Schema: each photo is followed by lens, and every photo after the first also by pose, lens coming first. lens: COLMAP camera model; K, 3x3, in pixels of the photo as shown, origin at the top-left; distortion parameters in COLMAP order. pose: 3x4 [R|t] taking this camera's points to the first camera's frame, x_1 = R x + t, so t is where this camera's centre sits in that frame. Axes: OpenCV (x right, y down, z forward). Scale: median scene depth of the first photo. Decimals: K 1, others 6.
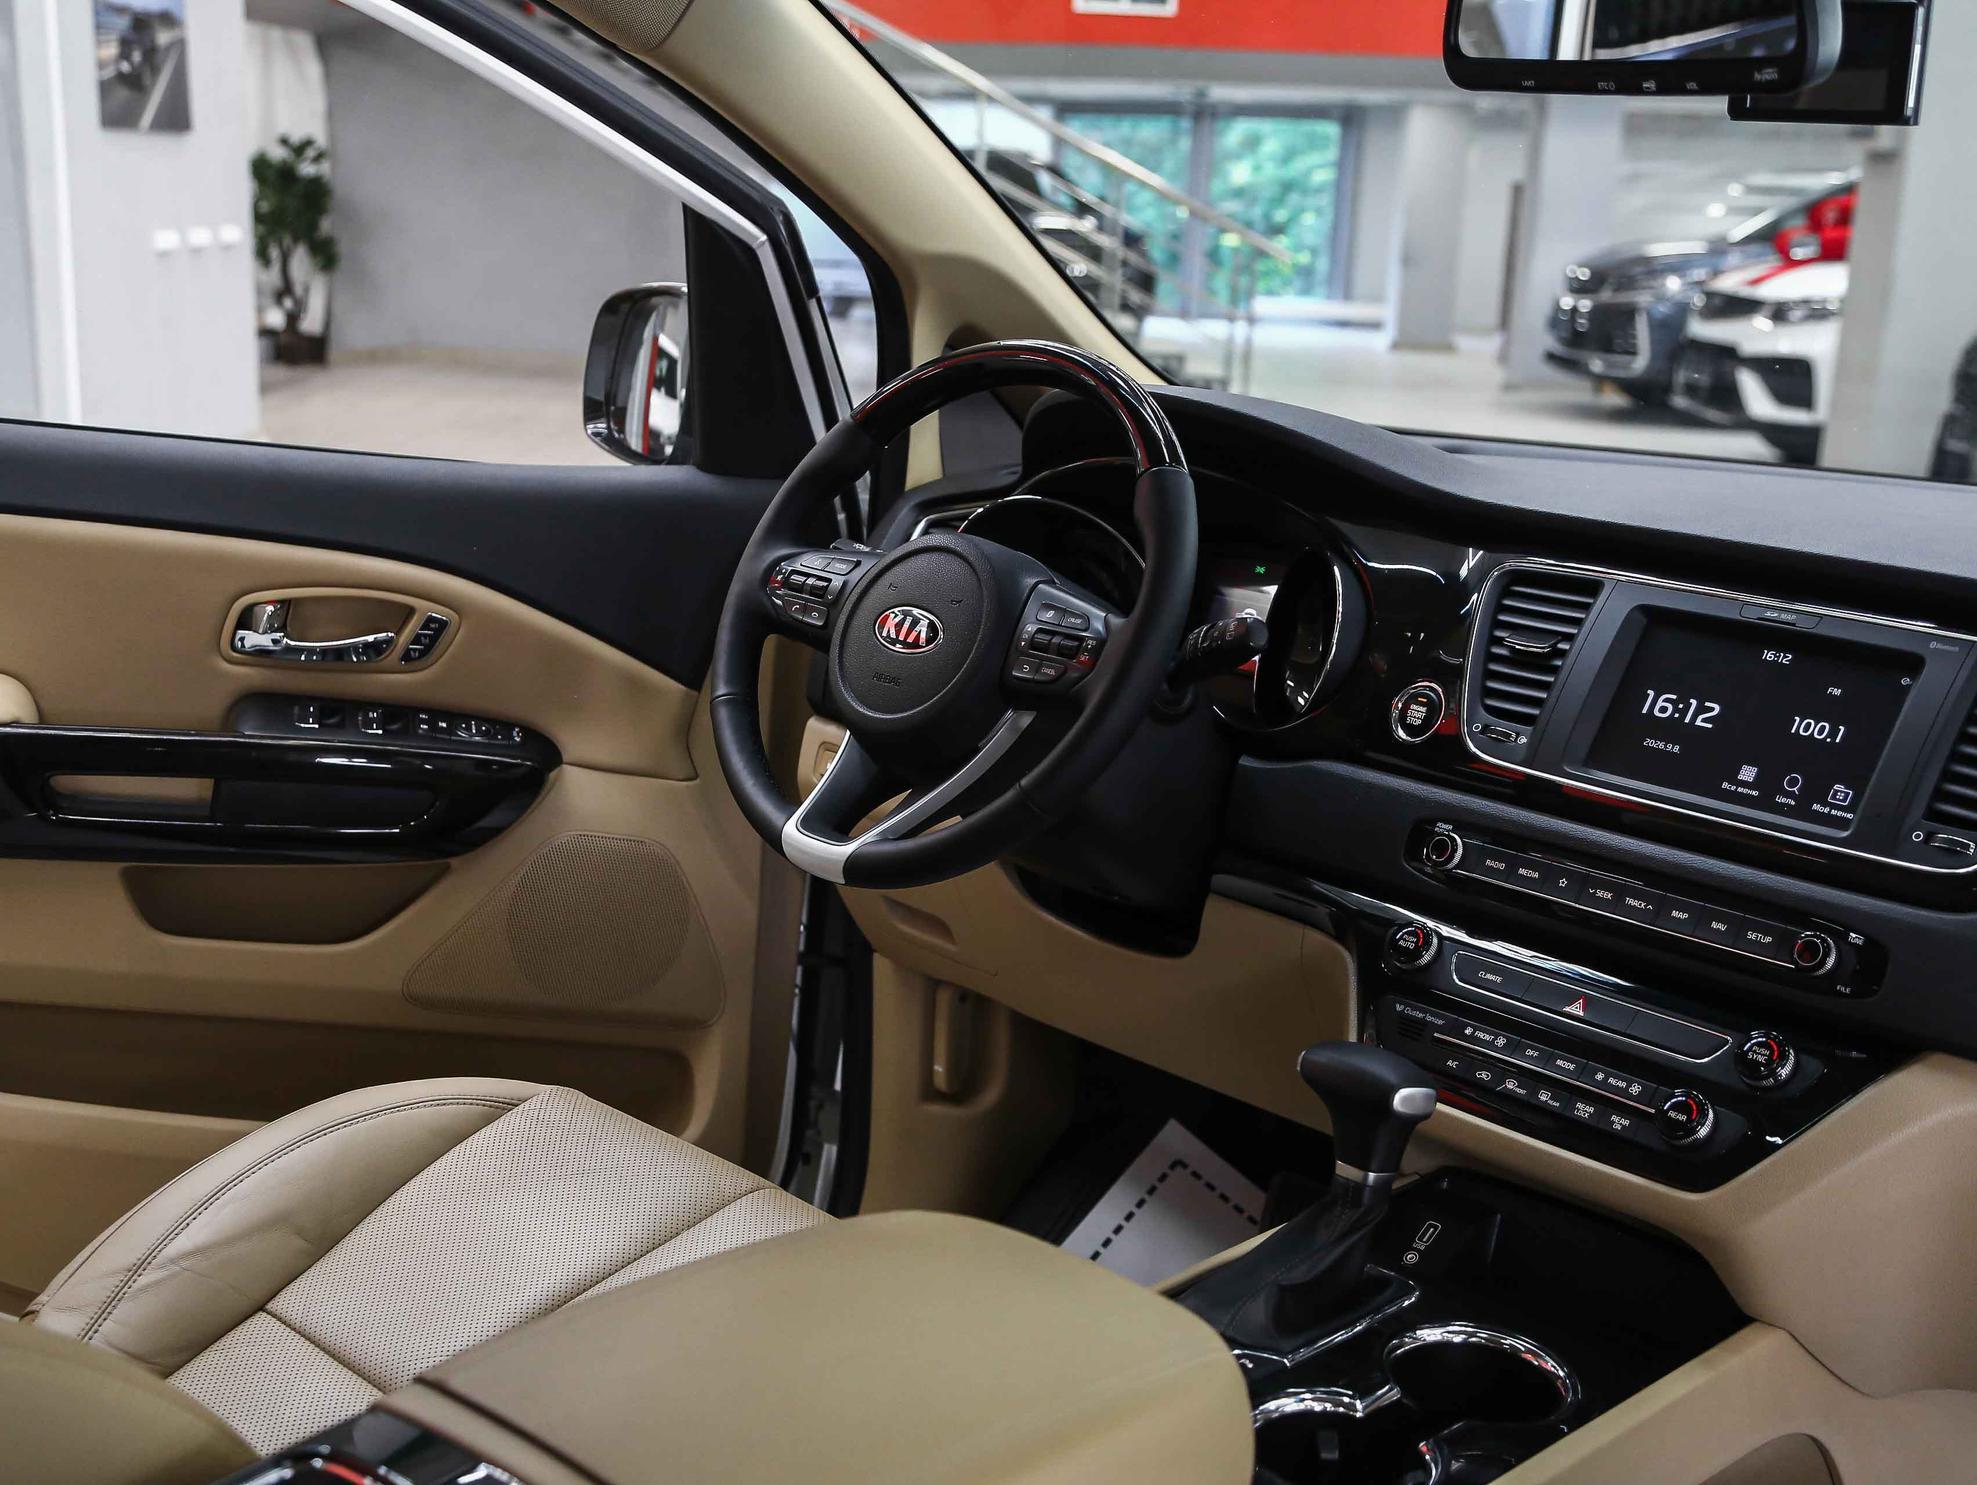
lens RADIAL K [[2448.5, 0, 982.4], [0, 2448.5, 758.4], [0, 0, 1]] dist [0.055608, 0.000000]
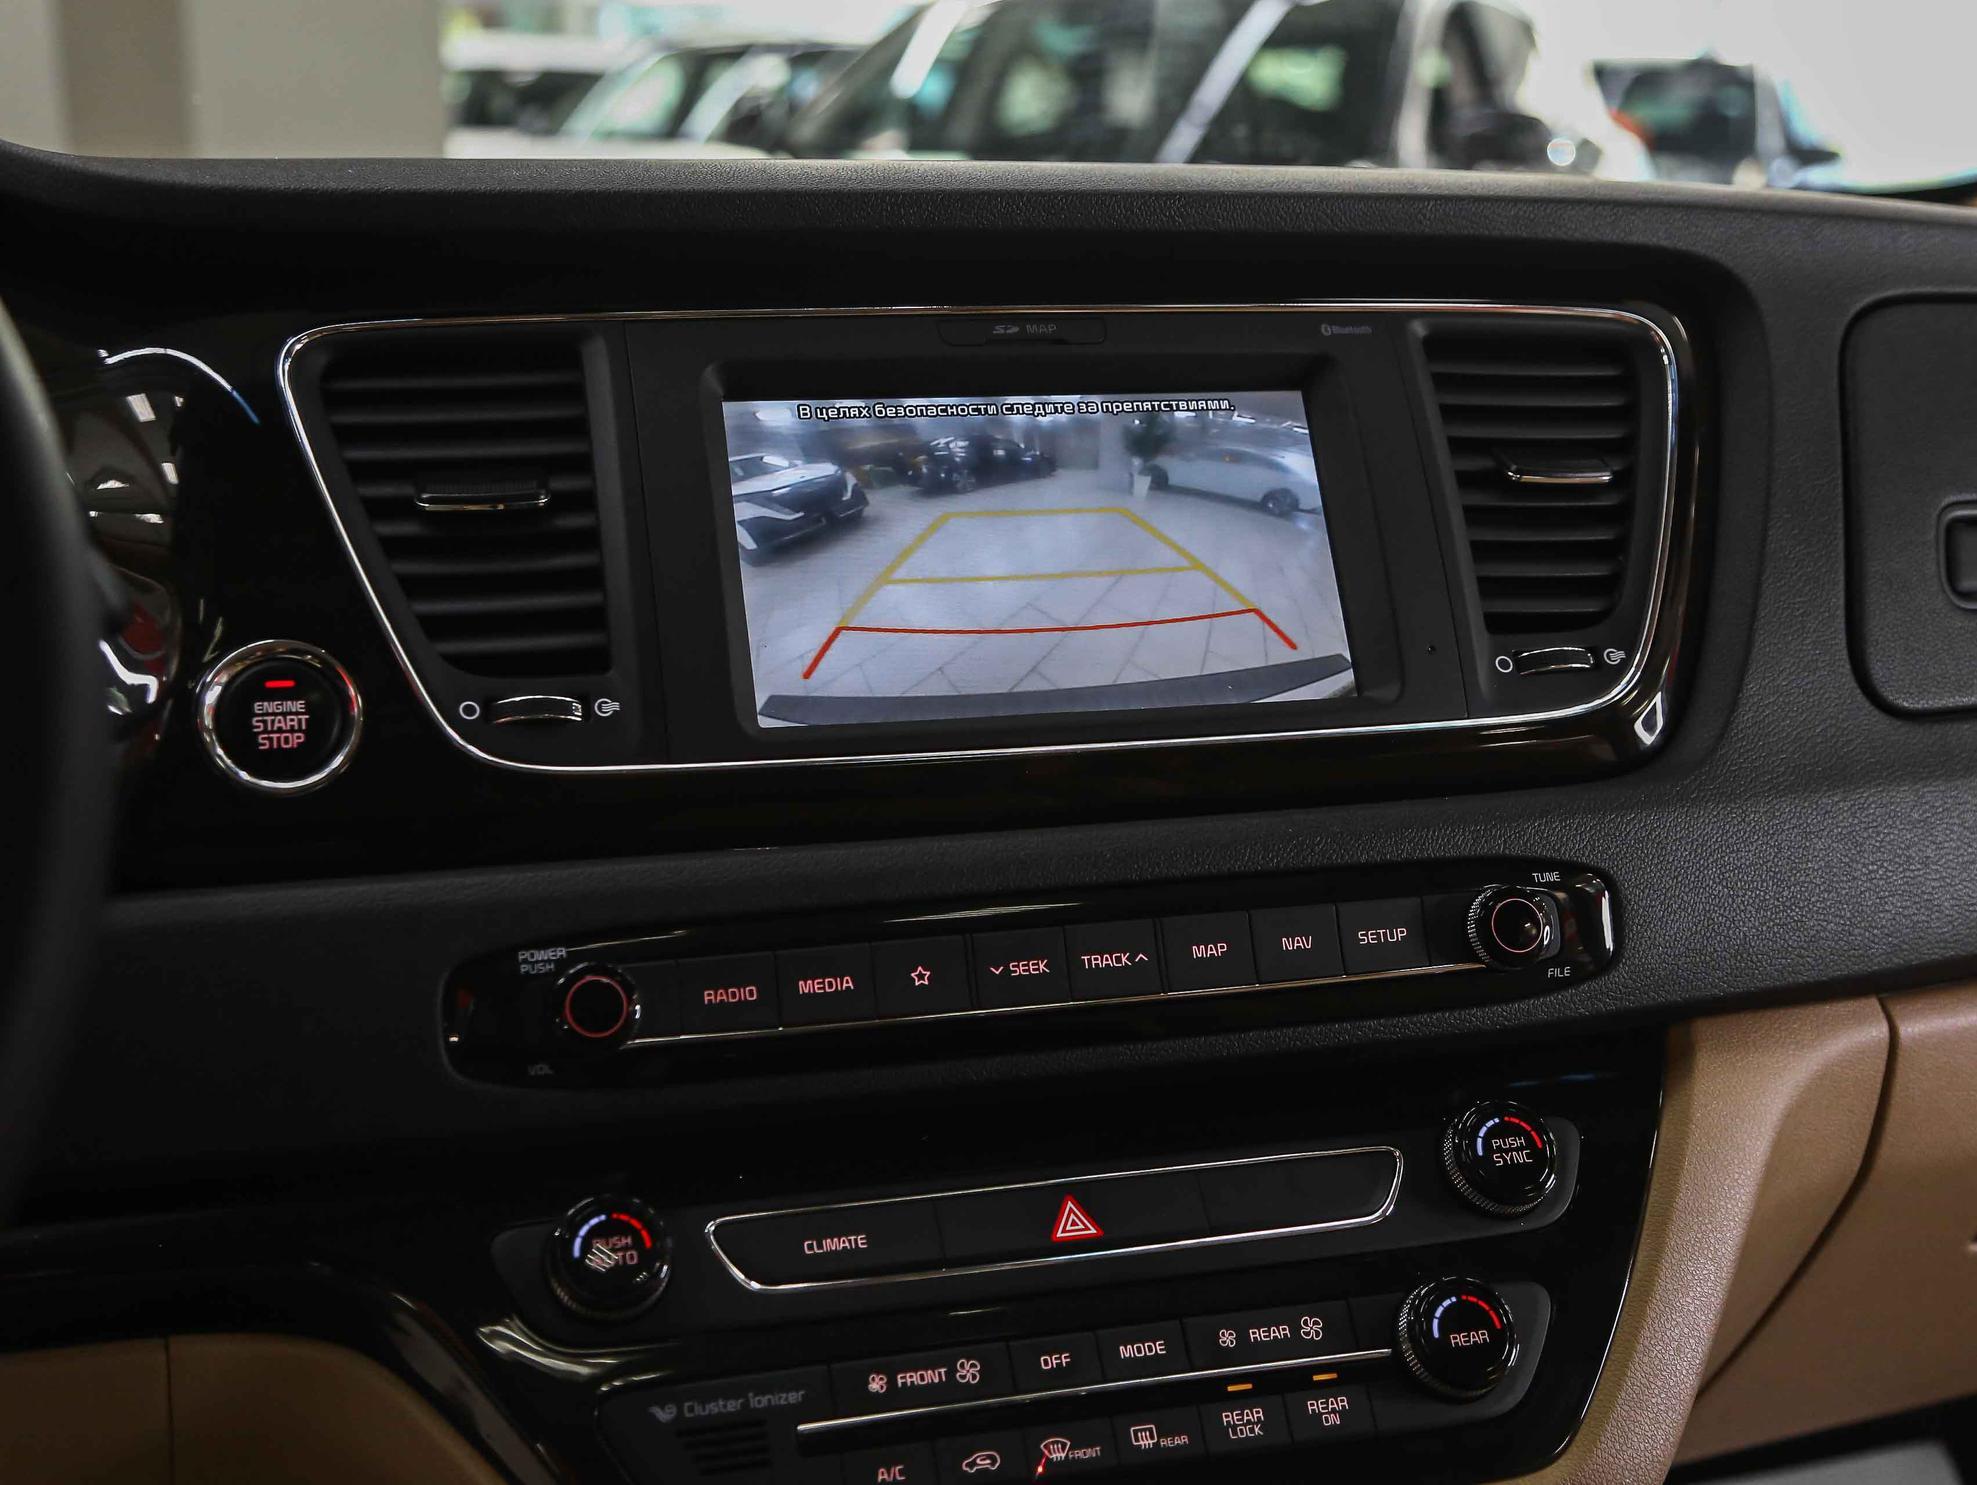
lens RADIAL K [[2480.9, 0, 988.8], [0, 2480.9, 742.3], [0, 0, 1]] dist [0.006888, 0.000000]
pose [[0.432782, -0.247509, 0.866856, -0.124367], [0.220065, 0.961488, 0.164660, -0.055725], [-0.874226, 0.119503, 0.470583, 0.701312]]
